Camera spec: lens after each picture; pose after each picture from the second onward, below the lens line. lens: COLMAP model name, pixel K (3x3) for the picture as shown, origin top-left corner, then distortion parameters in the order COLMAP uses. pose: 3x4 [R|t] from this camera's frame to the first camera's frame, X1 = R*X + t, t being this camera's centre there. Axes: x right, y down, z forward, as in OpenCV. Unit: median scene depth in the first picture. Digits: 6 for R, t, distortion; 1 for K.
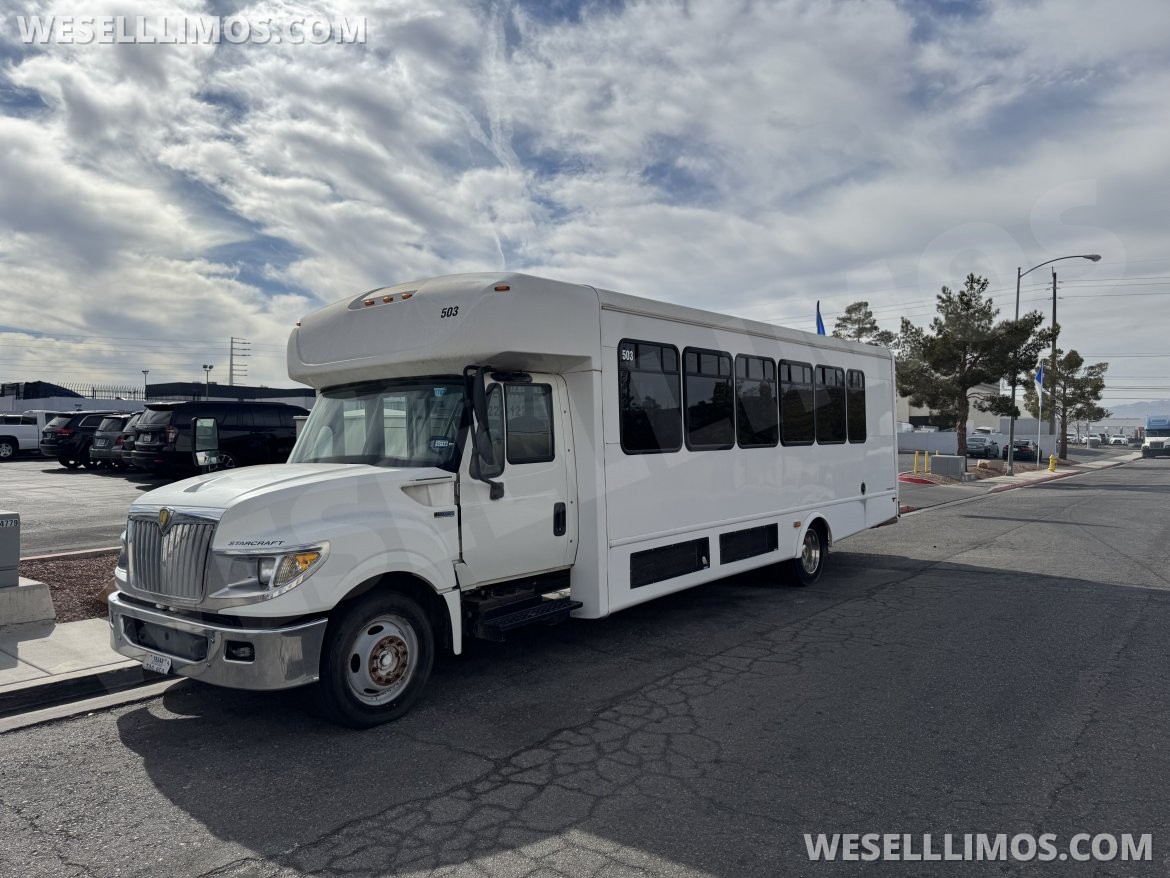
lens RADIAL K [[832.5, 0, 585.2], [0, 832.5, 419.2], [0, 0, 1]] dist [0.027295, -0.033974]
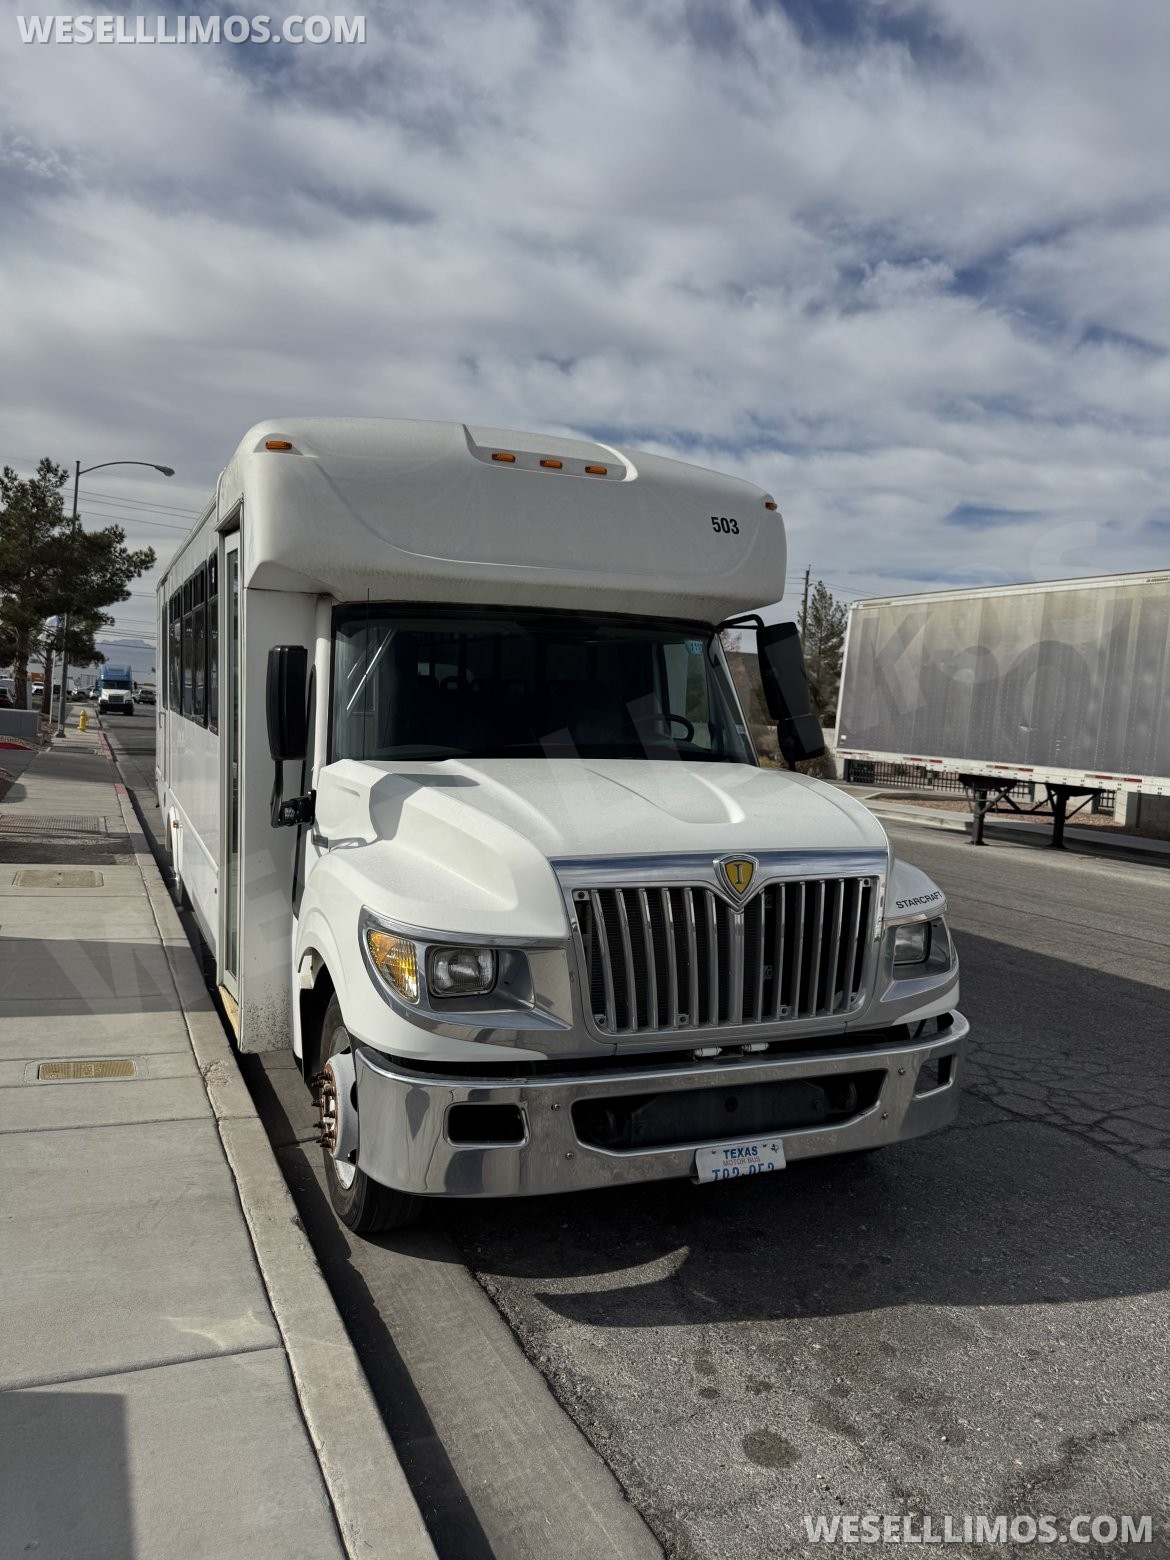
lens RADIAL K [[1110.0, 0, 573.3], [0, 1110.0, 785.6], [0, 0, 1]] dist [0.027295, -0.033974]
pose [[0.478359, -0.028006, 0.877718, -0.905734], [-0.074751, 0.994565, 0.072474, 0.017728], [-0.874977, -0.100279, 0.473665, 0.622553]]
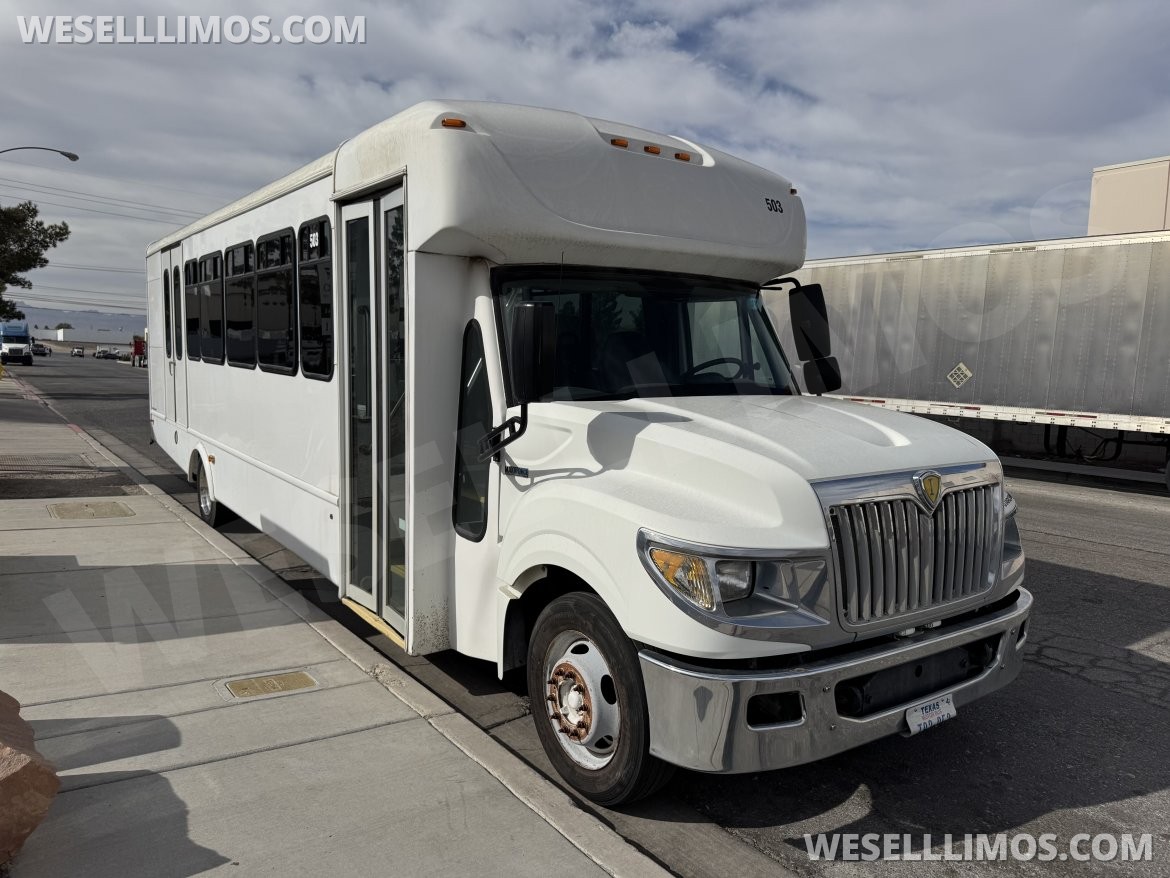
lens RADIAL K [[832.5, 0, 580.0], [0, 832.5, 443.4], [0, 0, 1]] dist [0.027295, -0.033974]
pose [[0.279961, -0.073211, 0.957216, -0.931832], [-0.062551, 0.993578, 0.094287, 0.033495], [-0.957971, -0.086272, 0.273584, 0.866999]]
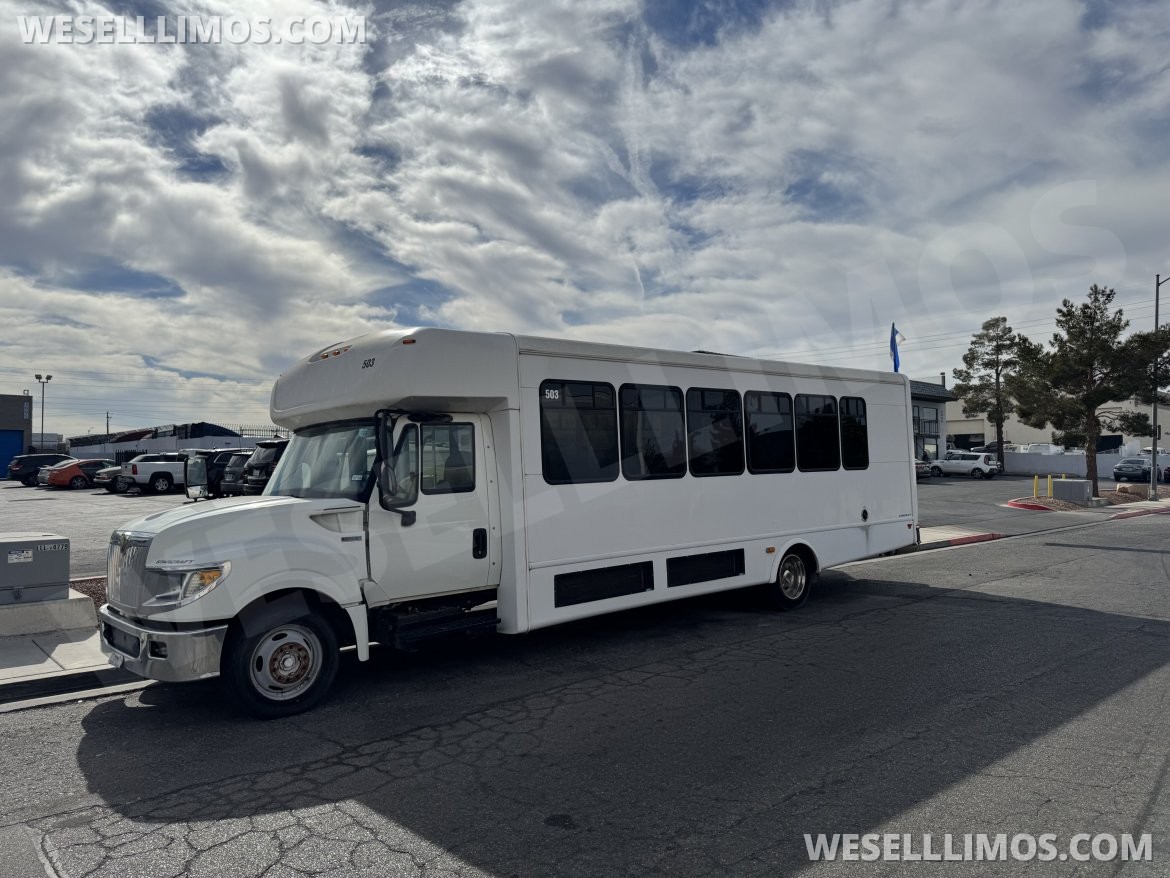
lens RADIAL K [[832.5, 0, 583.9], [0, 832.5, 446.0], [0, 0, 1]] dist [0.027295, -0.033974]
pose [[0.984998, -0.018636, -0.171559, 0.300866], [0.018301, 0.999826, -0.003535, -0.004520], [0.171595, 0.000342, 0.985167, -0.073001]]
